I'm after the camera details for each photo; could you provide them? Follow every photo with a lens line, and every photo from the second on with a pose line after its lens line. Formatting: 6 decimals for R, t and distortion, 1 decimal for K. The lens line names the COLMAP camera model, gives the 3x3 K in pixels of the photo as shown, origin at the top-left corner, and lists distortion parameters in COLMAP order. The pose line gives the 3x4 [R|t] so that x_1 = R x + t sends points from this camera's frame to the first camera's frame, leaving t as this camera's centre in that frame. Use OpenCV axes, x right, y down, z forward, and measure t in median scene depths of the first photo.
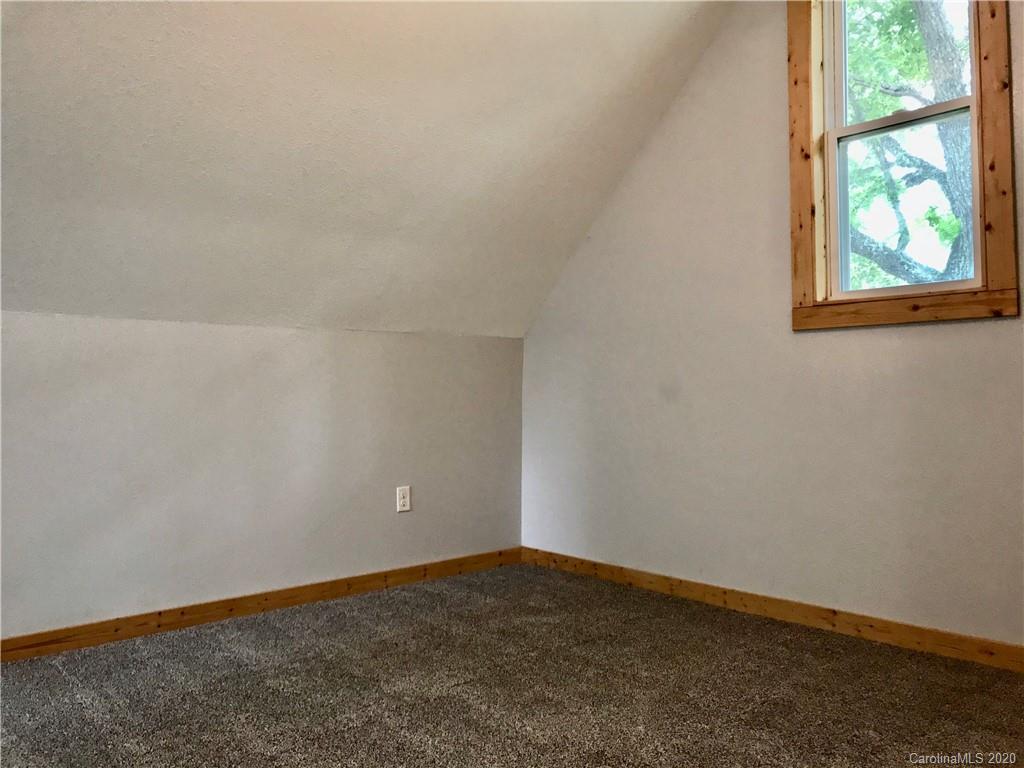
lens RADIAL K [[837.0, 0, 503.6], [0, 837.0, 375.9], [0, 0, 1]] dist [0.016969, 0.000091]
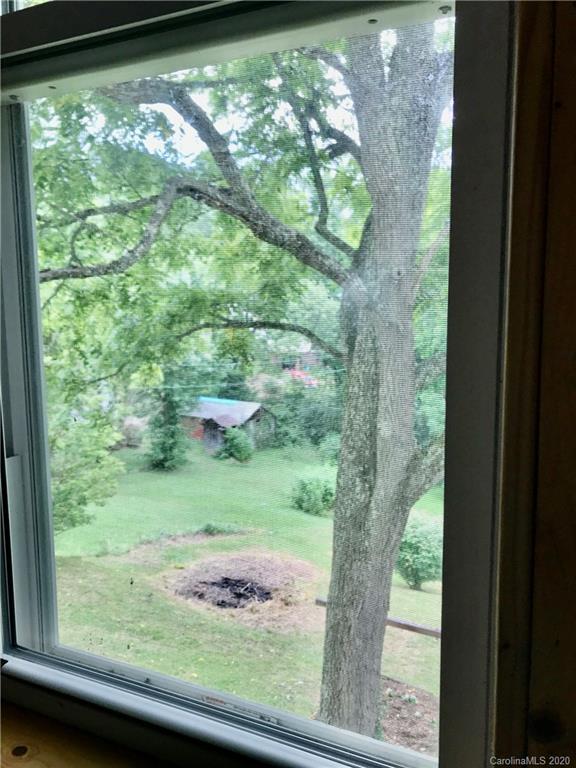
lens RADIAL K [[634.4, 0, 289.3], [0, 634.4, 383.4], [0, 0, 1]] dist [0.011056, 0.003564]
pose [[0.929345, -0.053731, 0.365282, 0.513172], [-0.002822, 0.988291, 0.152552, -0.269570], [-0.369202, -0.142804, 0.918312, 0.979772]]
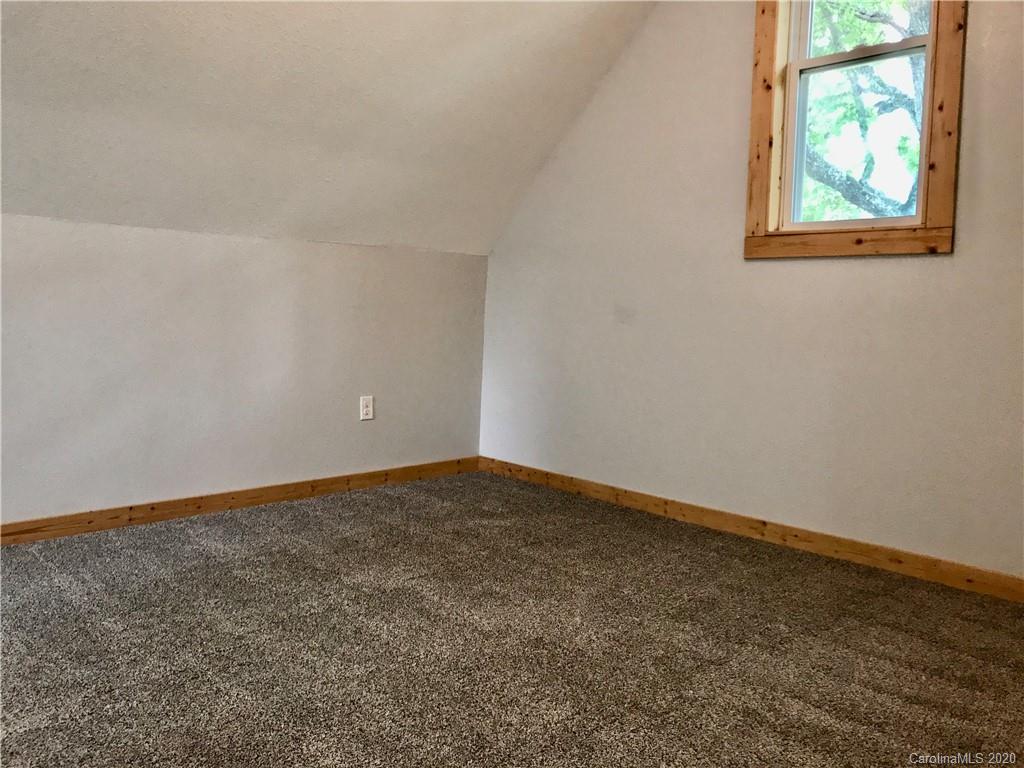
lens RADIAL K [[831.3, 0, 497.4], [0, 831.3, 375.1], [0, 0, 1]] dist [0.018840, -0.006101]
pose [[0.998893, 0.031838, 0.034625, 0.007650], [-0.035196, 0.994247, 0.101164, -0.004432], [-0.031205, -0.102270, 0.994267, -0.037900]]
